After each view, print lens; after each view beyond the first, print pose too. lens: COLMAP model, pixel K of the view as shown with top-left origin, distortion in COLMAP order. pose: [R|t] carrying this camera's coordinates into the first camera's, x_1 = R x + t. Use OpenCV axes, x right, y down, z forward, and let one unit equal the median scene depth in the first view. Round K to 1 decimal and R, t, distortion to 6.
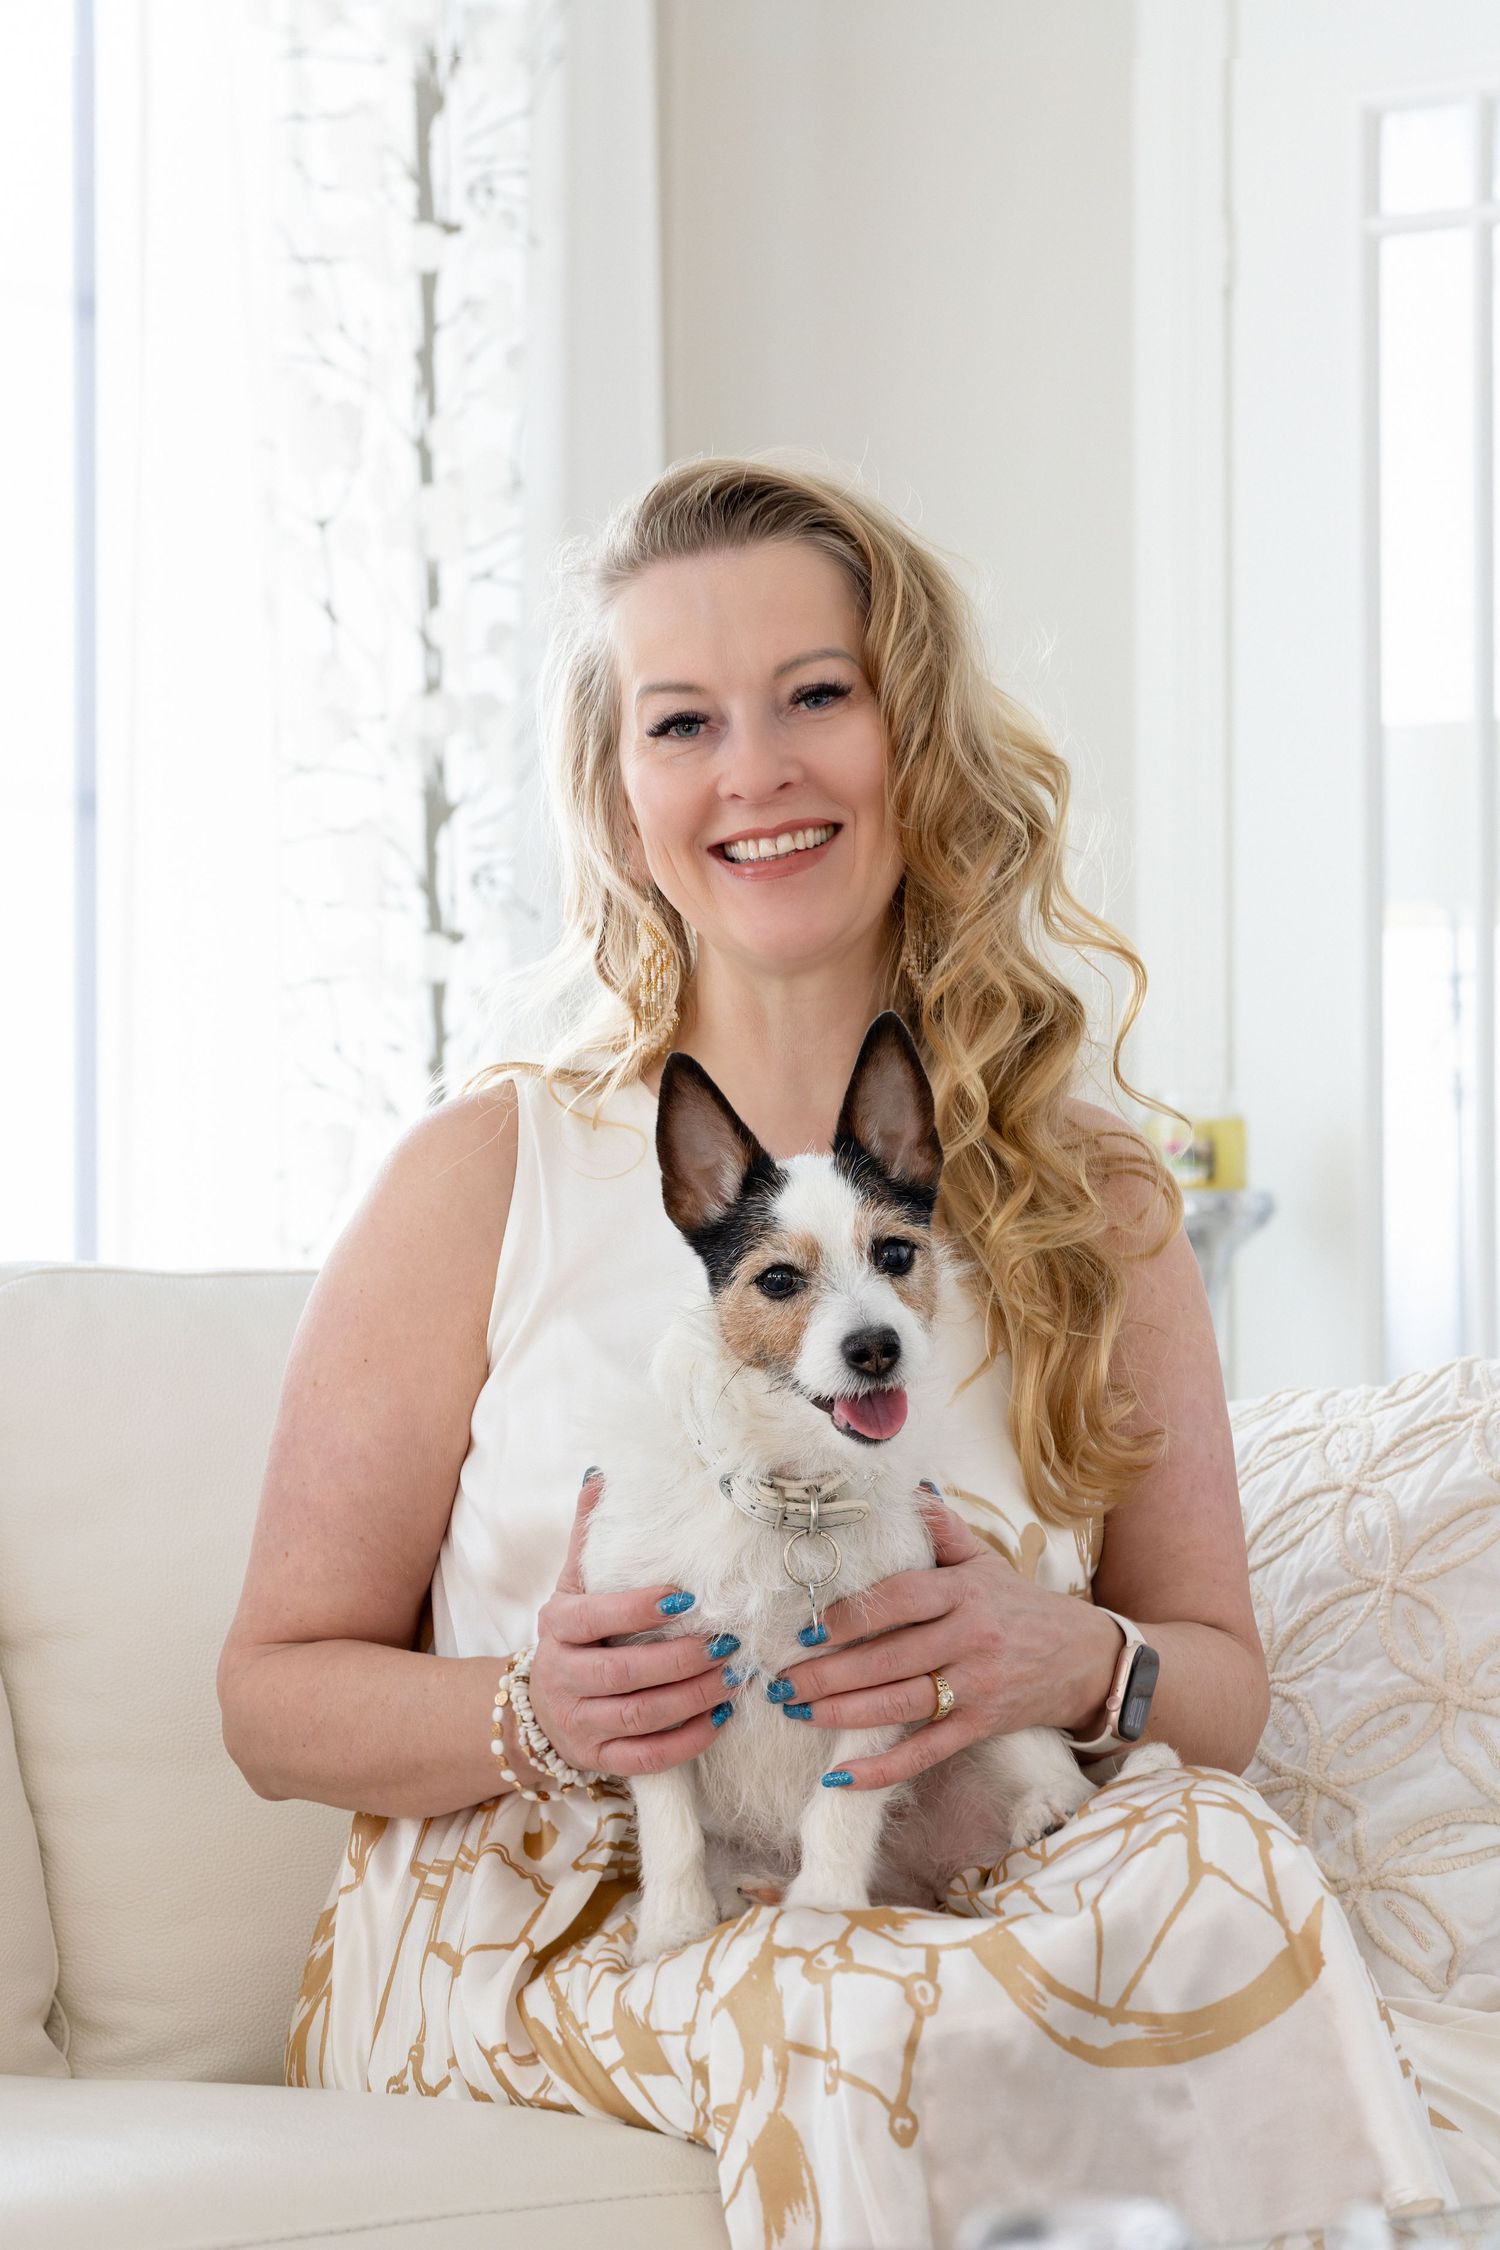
lens RADIAL K [[5589.4, 0, 748.3], [0, 5589.4, 1128.9], [0, 0, 1]] dist [-0.034560, 0.000000]
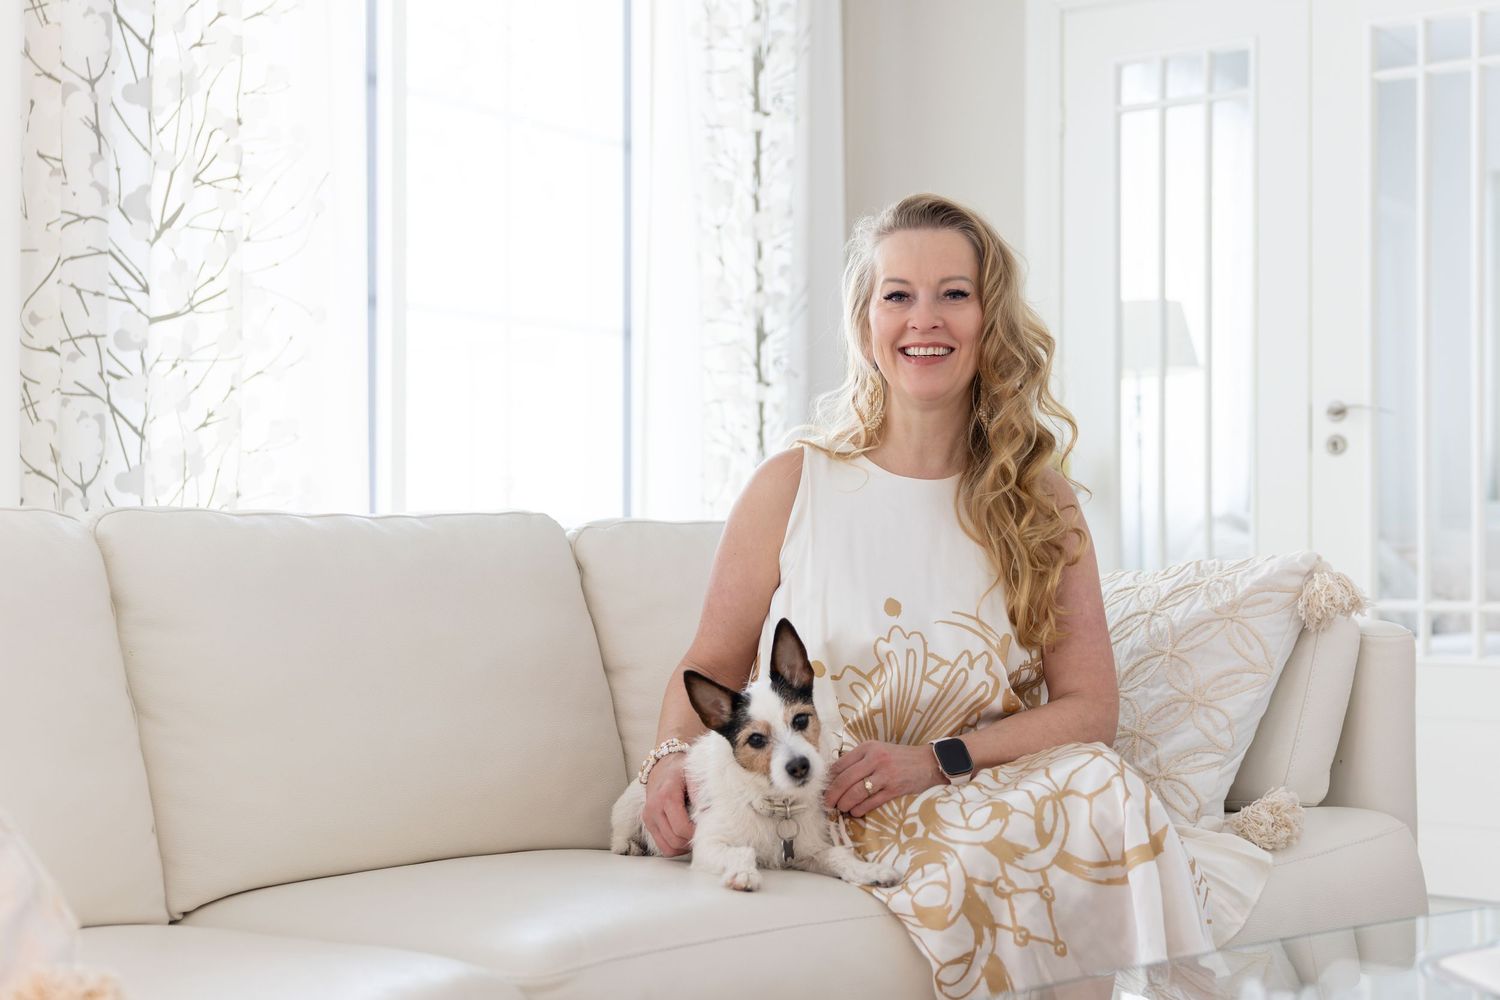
lens RADIAL K [[2931.8, 0, 750.7], [0, 2931.8, 497.0], [0, 0, 1]] dist [-0.017329, 0.000000]
pose [[0.993573, 0.001945, -0.113178, 0.094754], [-0.002976, 0.999956, -0.008943, 0.030611], [0.113156, 0.009223, 0.993534, -0.363937]]
